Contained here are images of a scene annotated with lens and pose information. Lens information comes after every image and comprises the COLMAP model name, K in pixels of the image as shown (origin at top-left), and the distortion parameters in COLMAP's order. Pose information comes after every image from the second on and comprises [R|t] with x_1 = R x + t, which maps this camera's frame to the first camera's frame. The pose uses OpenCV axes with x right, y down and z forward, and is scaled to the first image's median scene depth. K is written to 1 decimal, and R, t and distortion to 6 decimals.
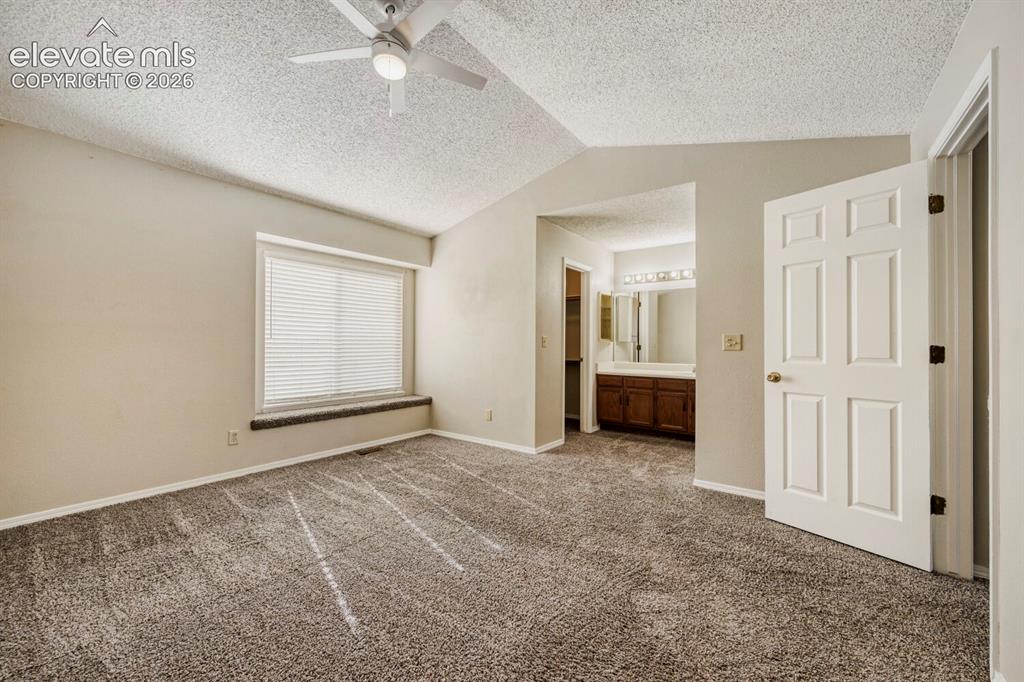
lens RADIAL K [[403.9, 0, 514.9], [0, 403.9, 339.9], [0, 0, 1]] dist [-0.001382, -0.000071]
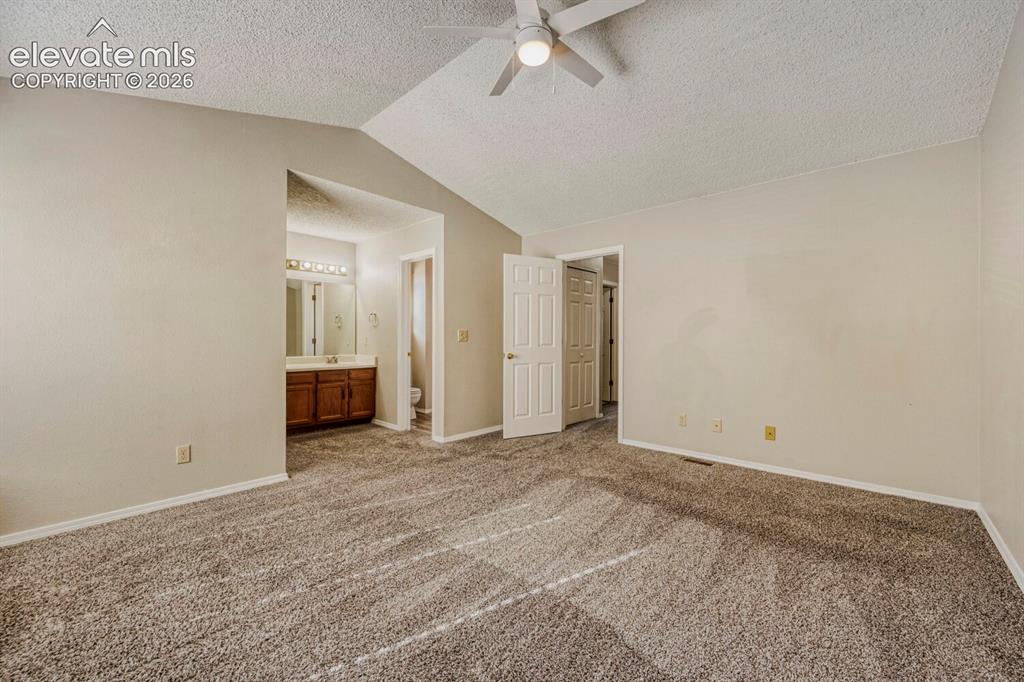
lens RADIAL K [[403.9, 0, 514.9], [0, 403.9, 339.9], [0, 0, 1]] dist [-0.001382, -0.000071]
pose [[0.106658, -0.010354, 0.994242, -1.040740], [-0.012436, 0.999854, 0.011746, 0.000236], [-0.994218, -0.013617, 0.106514, 0.754304]]
